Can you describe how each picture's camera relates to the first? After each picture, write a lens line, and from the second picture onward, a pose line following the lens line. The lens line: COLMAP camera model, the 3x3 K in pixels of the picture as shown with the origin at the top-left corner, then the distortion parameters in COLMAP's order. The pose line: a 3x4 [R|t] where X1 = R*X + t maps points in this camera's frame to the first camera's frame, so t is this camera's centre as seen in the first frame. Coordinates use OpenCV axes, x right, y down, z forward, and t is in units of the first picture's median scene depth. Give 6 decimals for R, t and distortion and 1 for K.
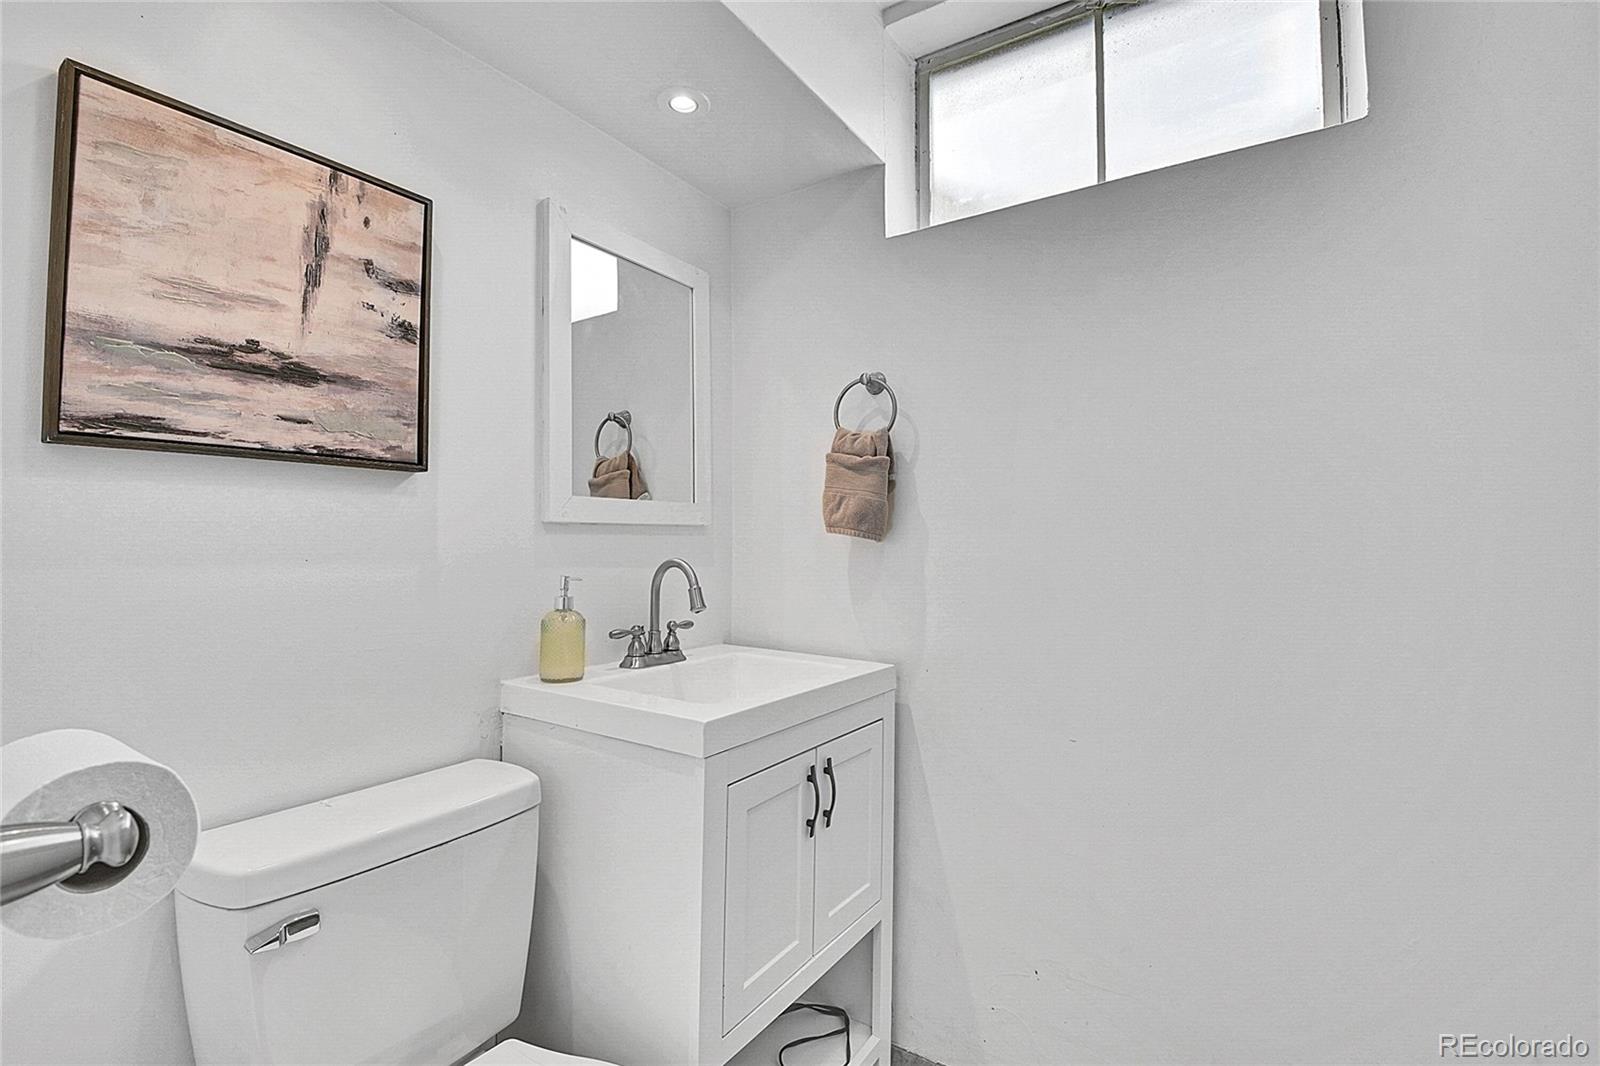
lens RADIAL K [[719.2, 0, 806.4], [0, 719.2, 520.6], [0, 0, 1]] dist [0.013382, -0.022562]
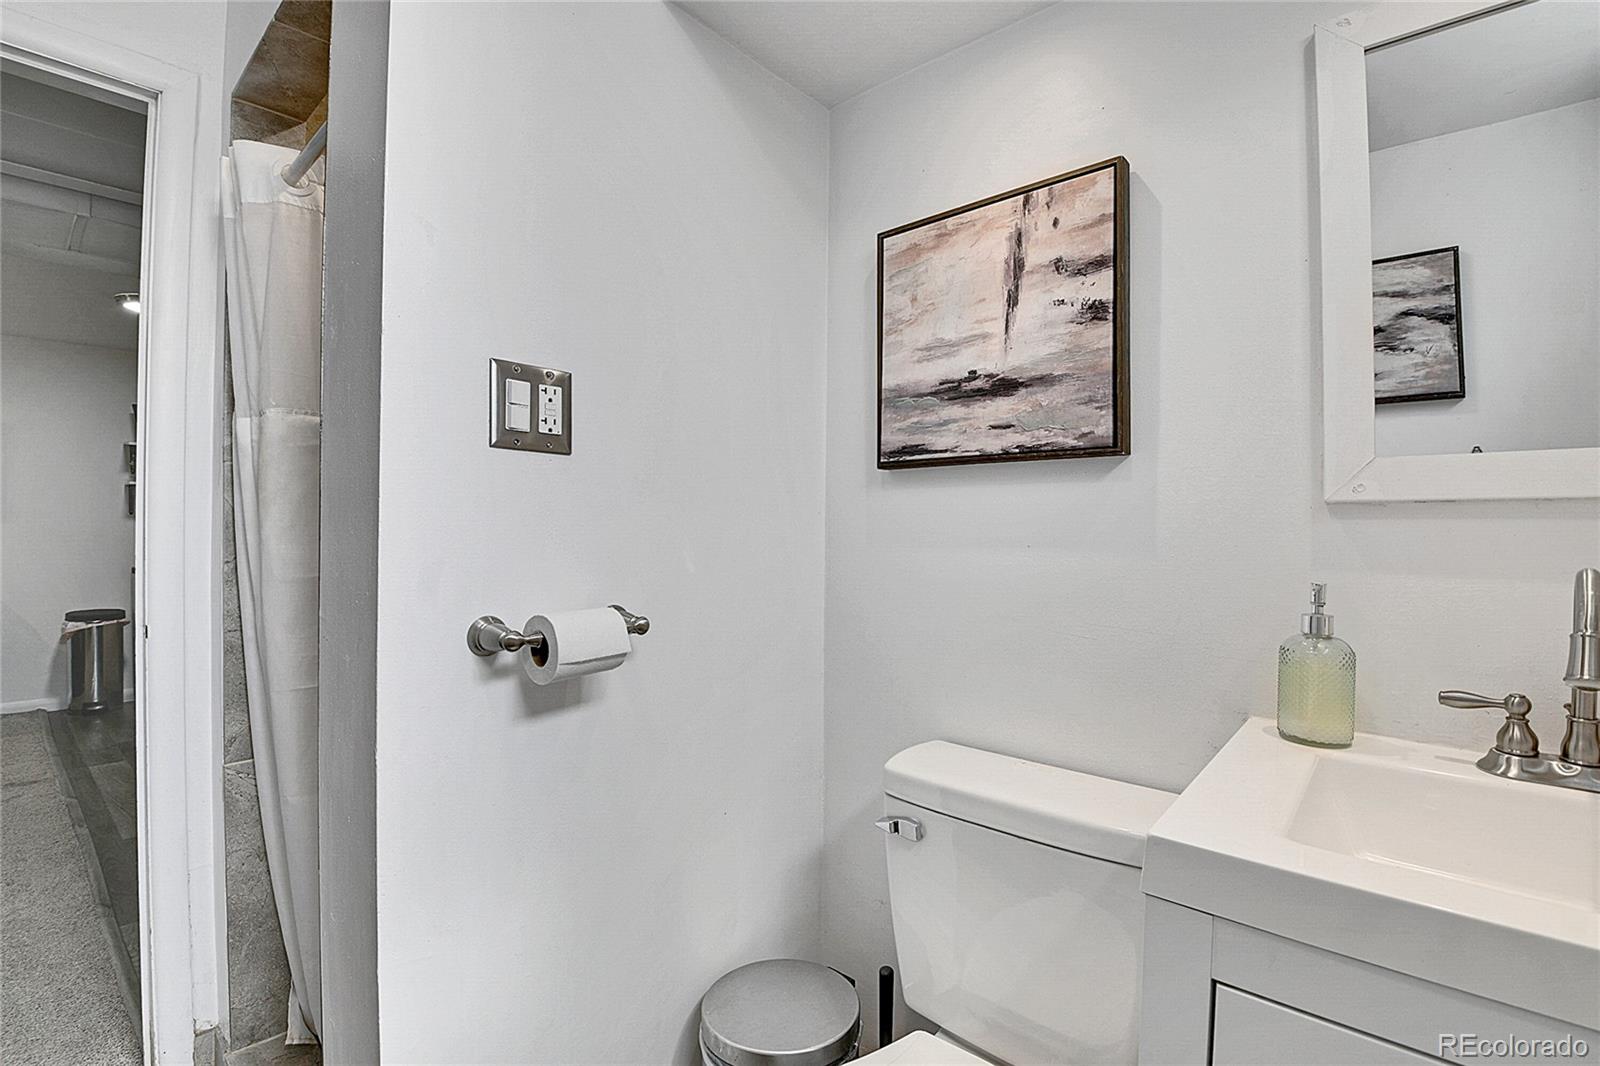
lens RADIAL K [[719.2, 0, 806.4], [0, 719.2, 520.6], [0, 0, 1]] dist [0.013382, -0.022562]
pose [[-0.137230, -0.013293, -0.990450, 0.474608], [0.022661, 0.999606, -0.016556, 0.025025], [0.990280, -0.024716, -0.136875, 0.795007]]
